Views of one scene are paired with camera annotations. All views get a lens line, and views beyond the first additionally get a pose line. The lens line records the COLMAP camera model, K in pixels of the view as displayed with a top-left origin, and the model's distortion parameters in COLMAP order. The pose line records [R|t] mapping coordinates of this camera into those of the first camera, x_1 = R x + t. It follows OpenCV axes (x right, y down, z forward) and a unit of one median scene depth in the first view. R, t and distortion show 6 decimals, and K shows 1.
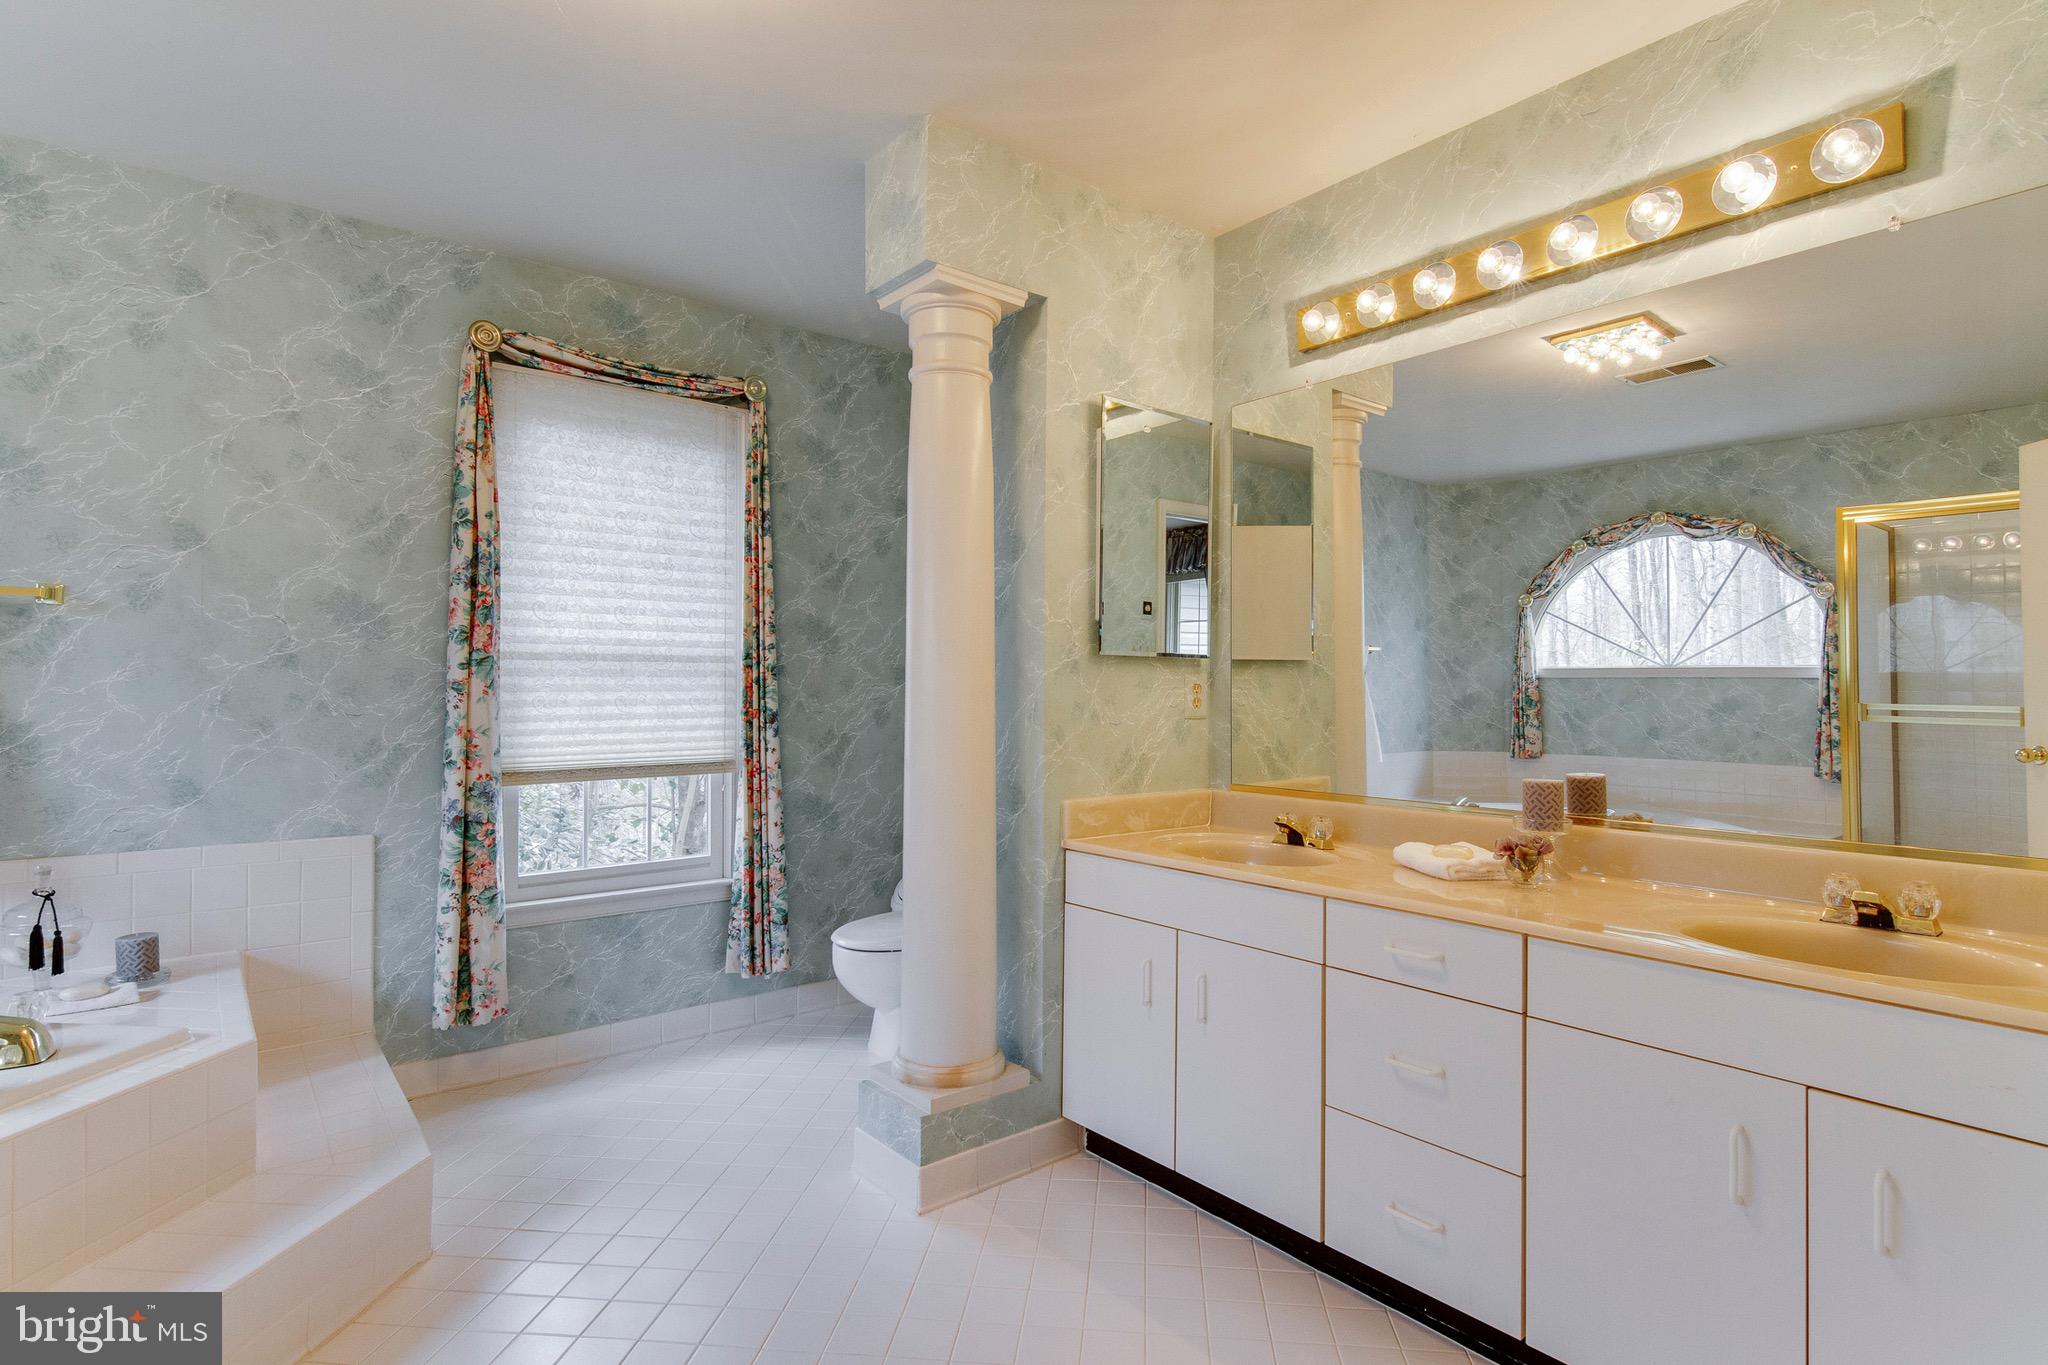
lens RADIAL K [[1050.6, 0, 1025.4], [0, 1050.6, 685.1], [0, 0, 1]] dist [0.016928, -0.004363]
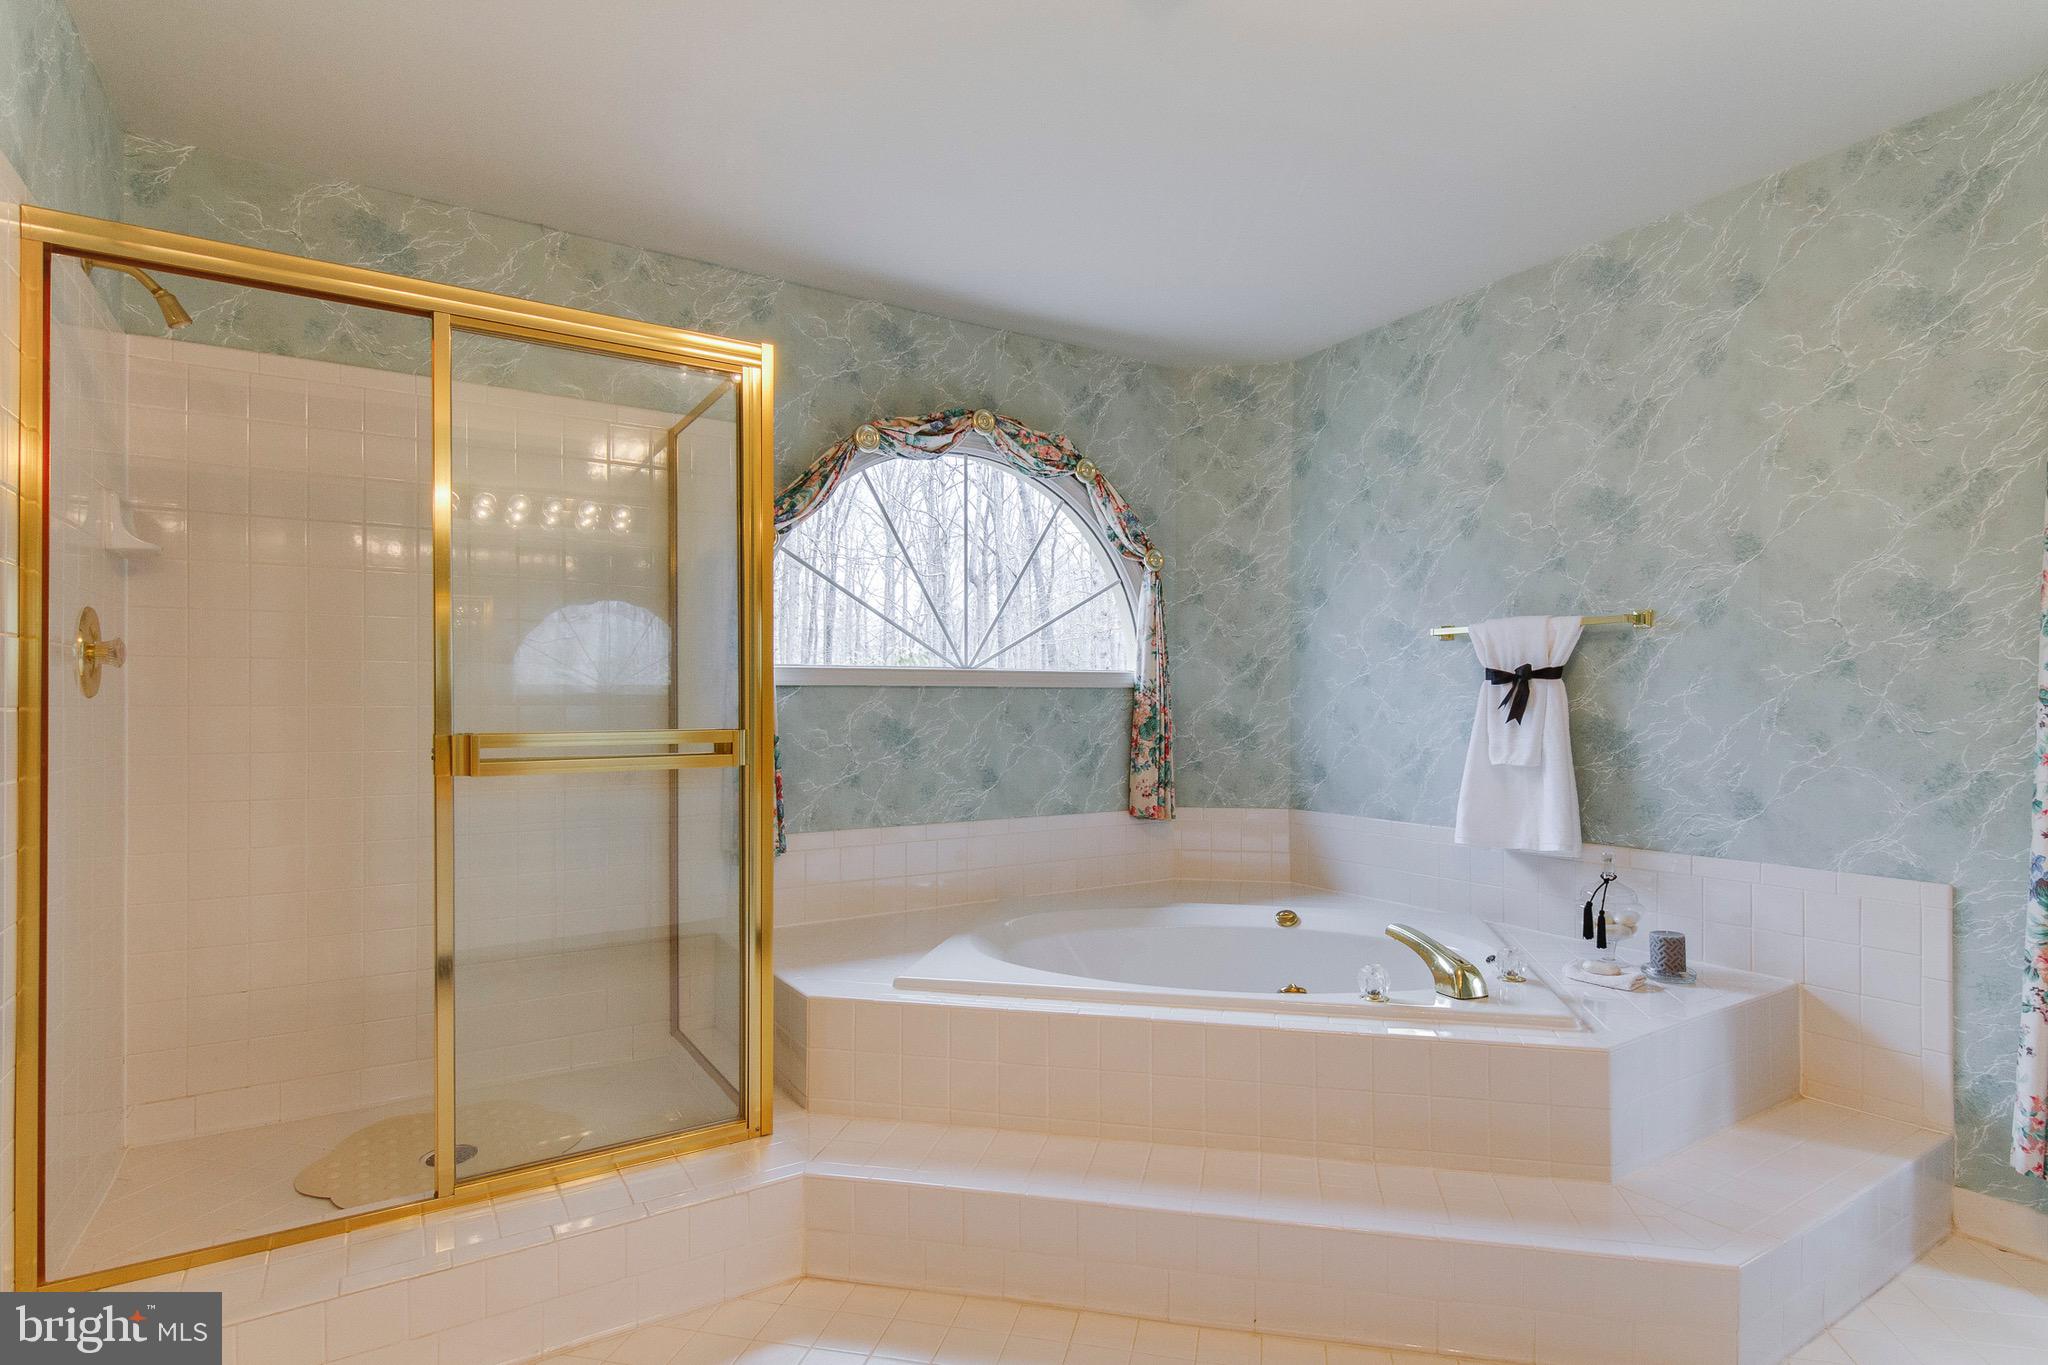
lens RADIAL K [[1050.6, 0, 1025.6], [0, 1050.6, 692.7], [0, 0, 1]] dist [0.016928, -0.004363]
pose [[-0.119253, -0.009420, -0.992819, 0.262023], [0.014482, 0.999832, -0.011226, -0.003148], [0.992758, -0.015716, -0.119097, 0.431811]]
